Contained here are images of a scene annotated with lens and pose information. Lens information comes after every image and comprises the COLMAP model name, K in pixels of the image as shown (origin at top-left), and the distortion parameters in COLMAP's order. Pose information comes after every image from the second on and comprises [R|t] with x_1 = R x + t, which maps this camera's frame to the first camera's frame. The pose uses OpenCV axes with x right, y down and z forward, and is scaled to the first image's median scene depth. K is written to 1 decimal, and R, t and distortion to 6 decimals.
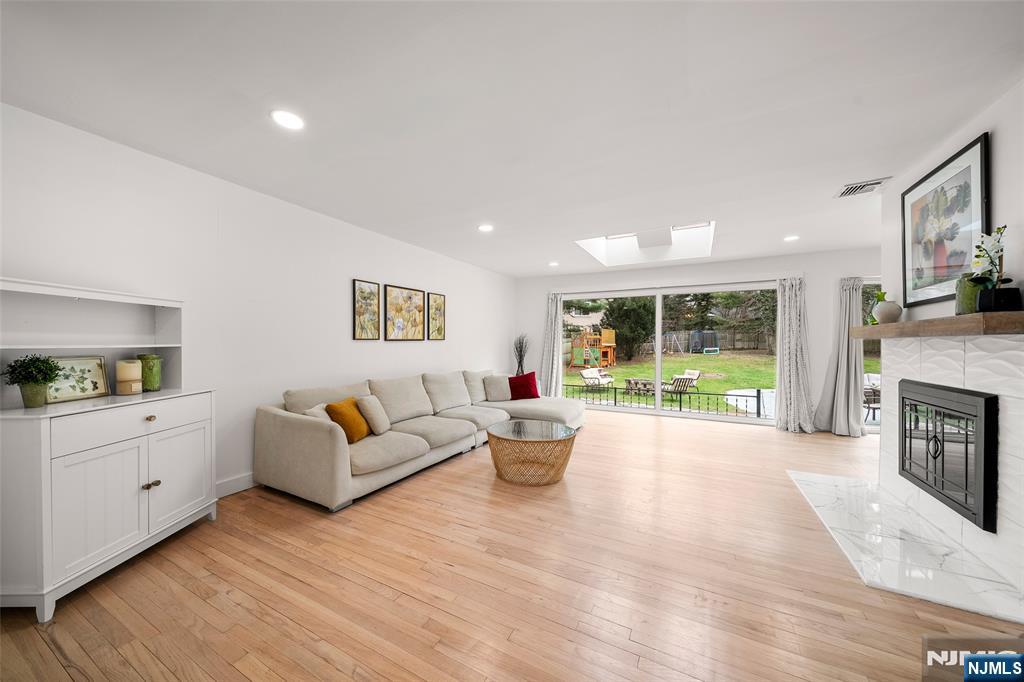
lens RADIAL K [[353.6, 0, 507.3], [0, 353.6, 341.3], [0, 0, 1]] dist [-0.000169, 0.000037]
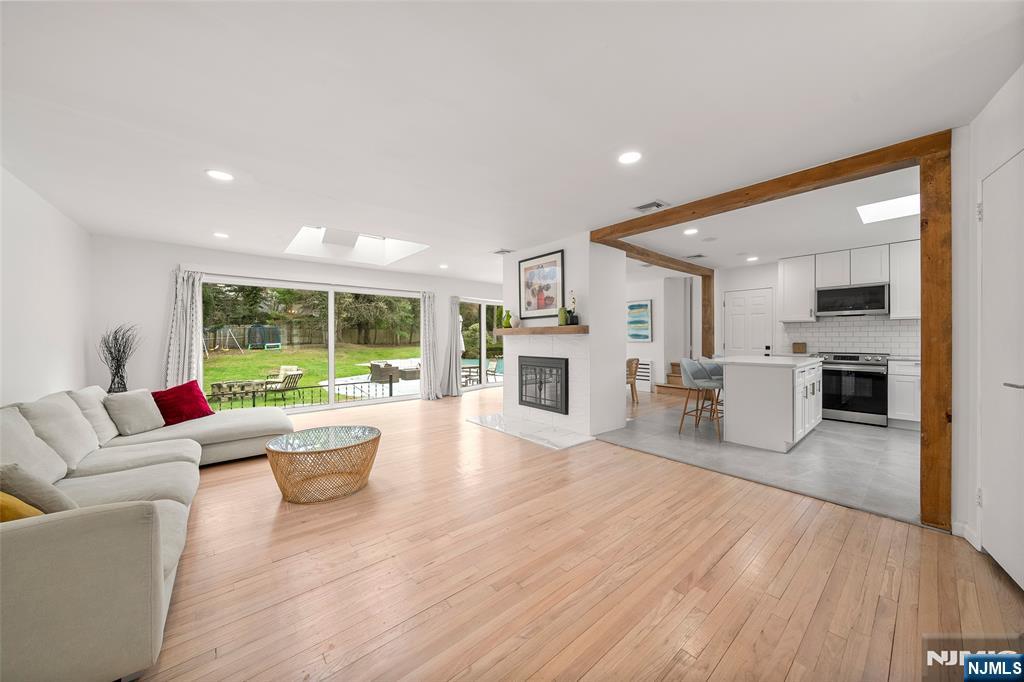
lens RADIAL K [[353.6, 0, 507.3], [0, 353.6, 341.3], [0, 0, 1]] dist [-0.000169, 0.000037]
pose [[0.383578, -0.014065, 0.923401, -0.496234], [0.001500, 0.999892, 0.014606, -0.002023], [-0.923507, -0.004217, 0.383558, 0.213461]]
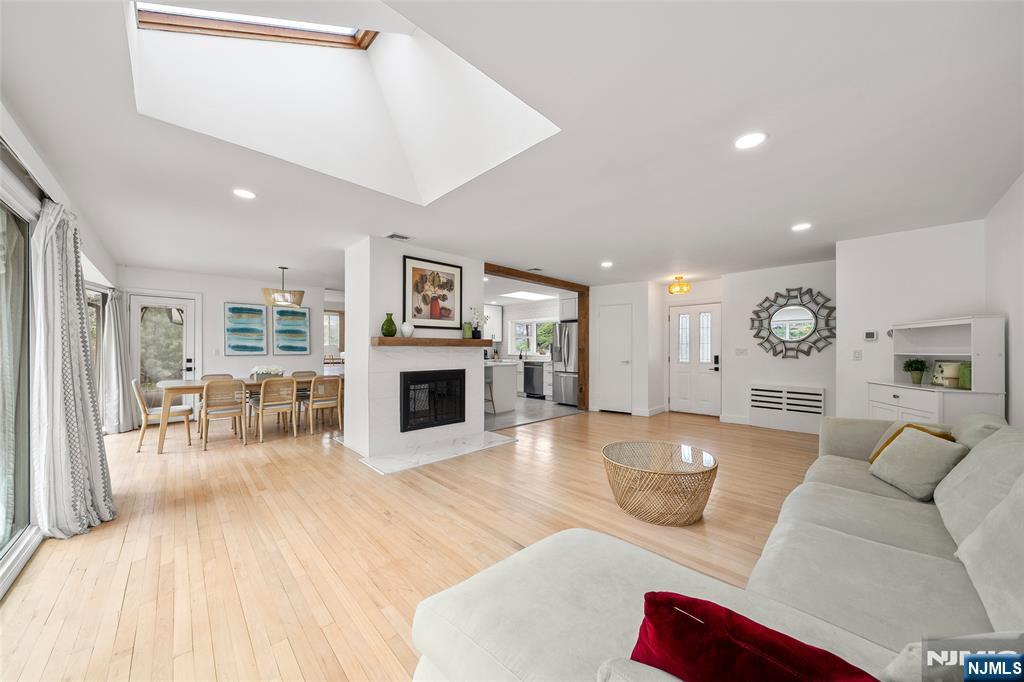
lens RADIAL K [[349.1, 0, 508.7], [0, 349.1, 351.0], [0, 0, 1]] dist [-0.000560, -0.000009]
pose [[-0.948077, -0.006860, 0.317967, 0.117825], [-0.006836, 0.999976, 0.001193, 0.004420], [-0.317968, -0.001043, -0.948101, 1.615033]]
